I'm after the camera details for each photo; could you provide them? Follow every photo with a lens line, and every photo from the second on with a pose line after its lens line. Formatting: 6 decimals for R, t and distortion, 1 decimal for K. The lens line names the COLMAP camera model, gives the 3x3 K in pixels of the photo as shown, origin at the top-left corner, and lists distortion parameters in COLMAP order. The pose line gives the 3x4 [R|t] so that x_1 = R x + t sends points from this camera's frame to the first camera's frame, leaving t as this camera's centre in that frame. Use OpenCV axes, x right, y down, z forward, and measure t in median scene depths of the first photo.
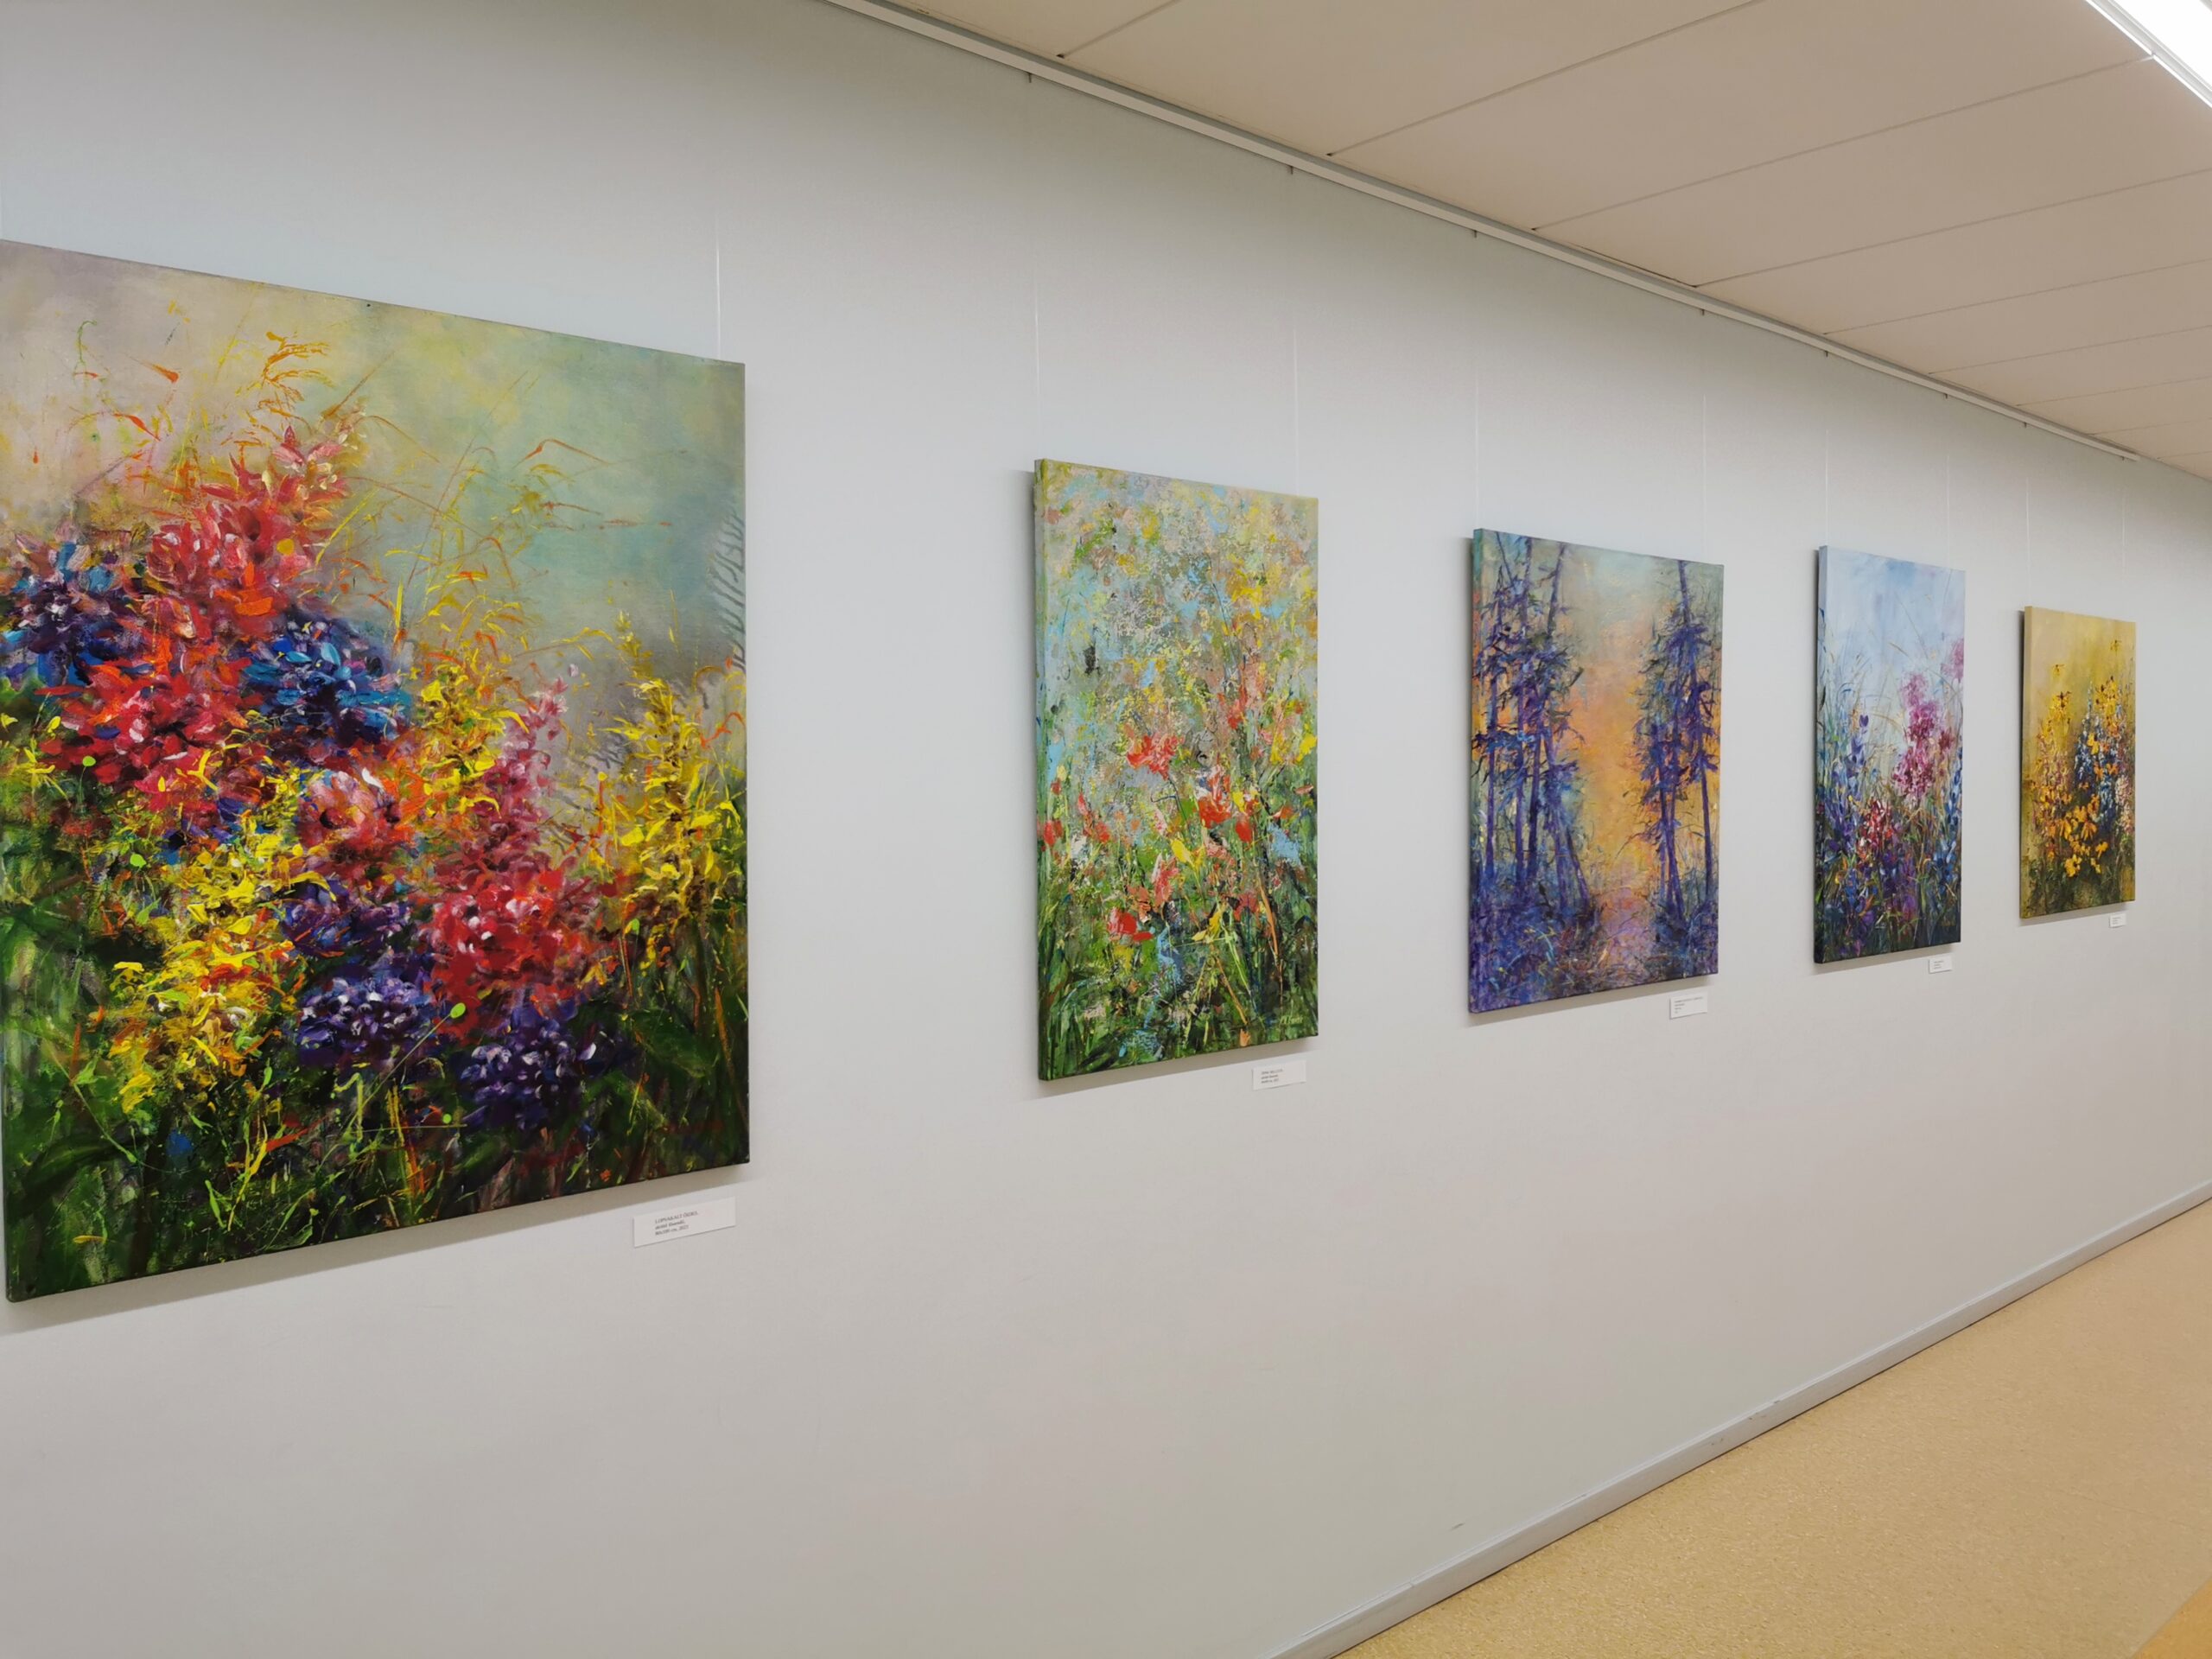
lens RADIAL K [[1726.7, 0, 1106.2], [0, 1726.7, 823.5], [0, 0, 1]] dist [0.013174, 0.001184]
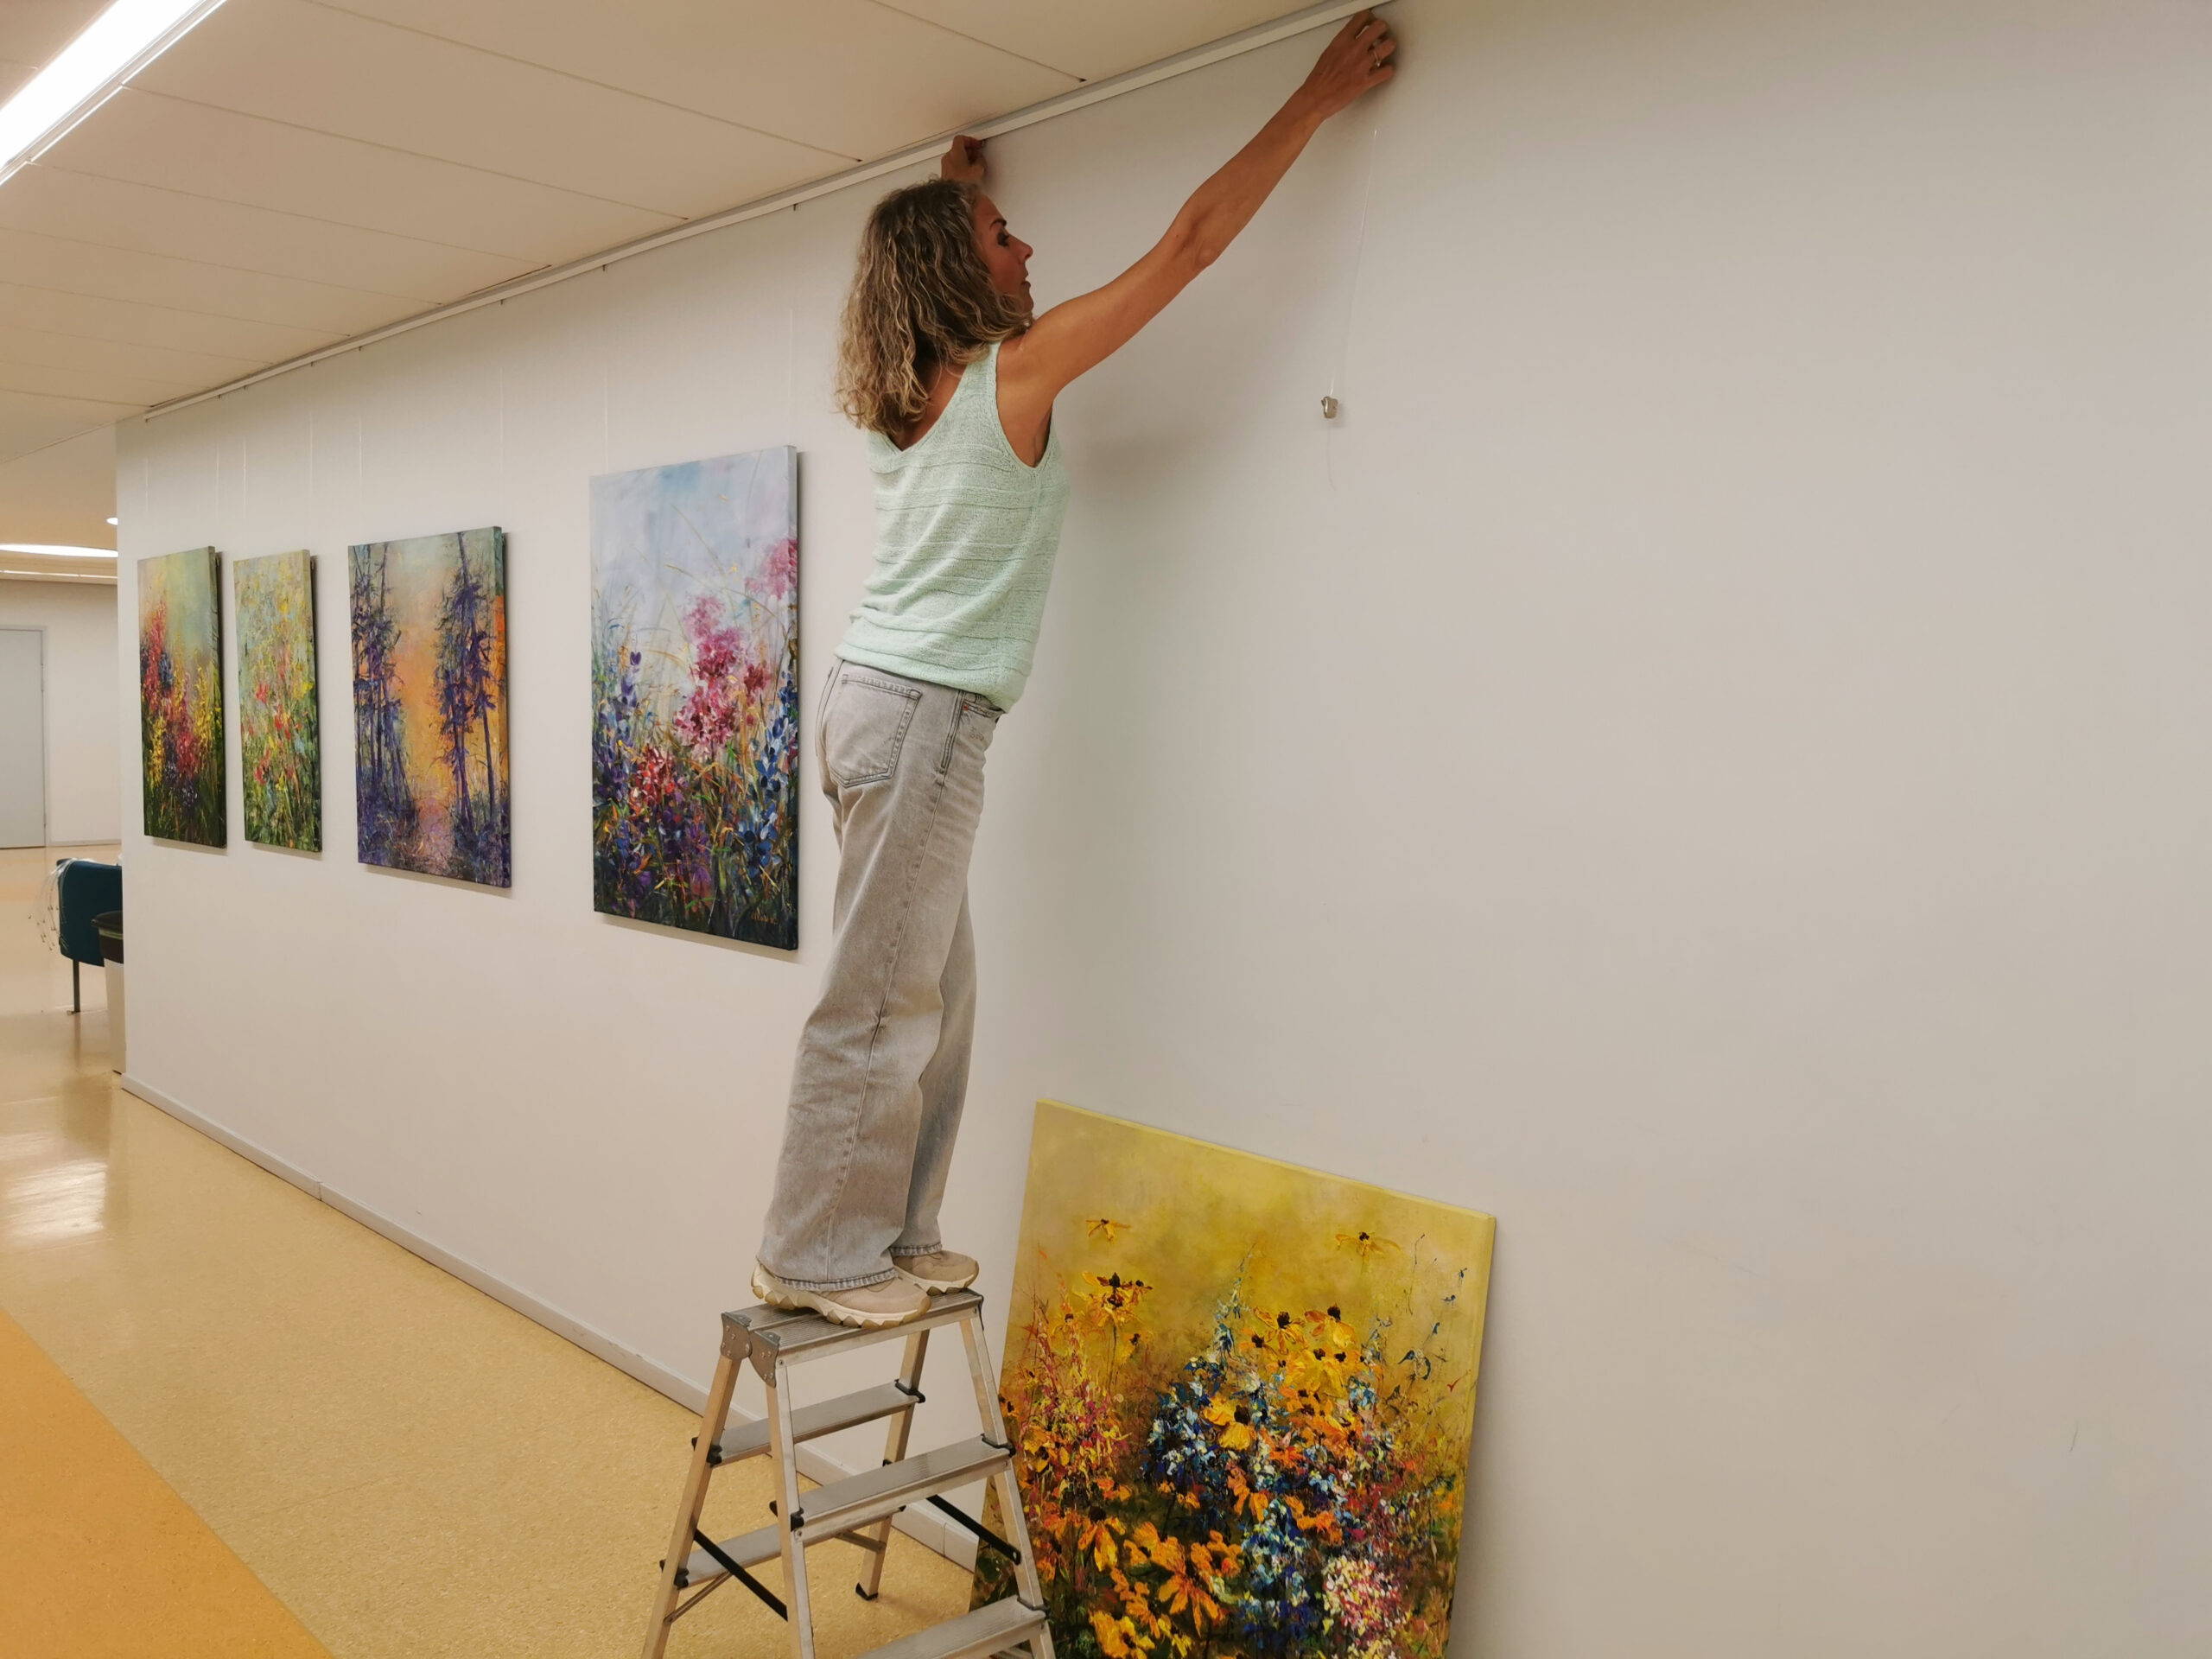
lens RADIAL K [[1726.7, 0, 1106.0], [0, 1726.7, 832.4], [0, 0, 1]] dist [0.013174, 0.001184]
pose [[0.050553, 0.081341, -0.995403, 1.471529], [-0.041317, 0.995995, 0.079291, -0.054966], [0.997866, 0.037119, 0.053711, 1.305684]]
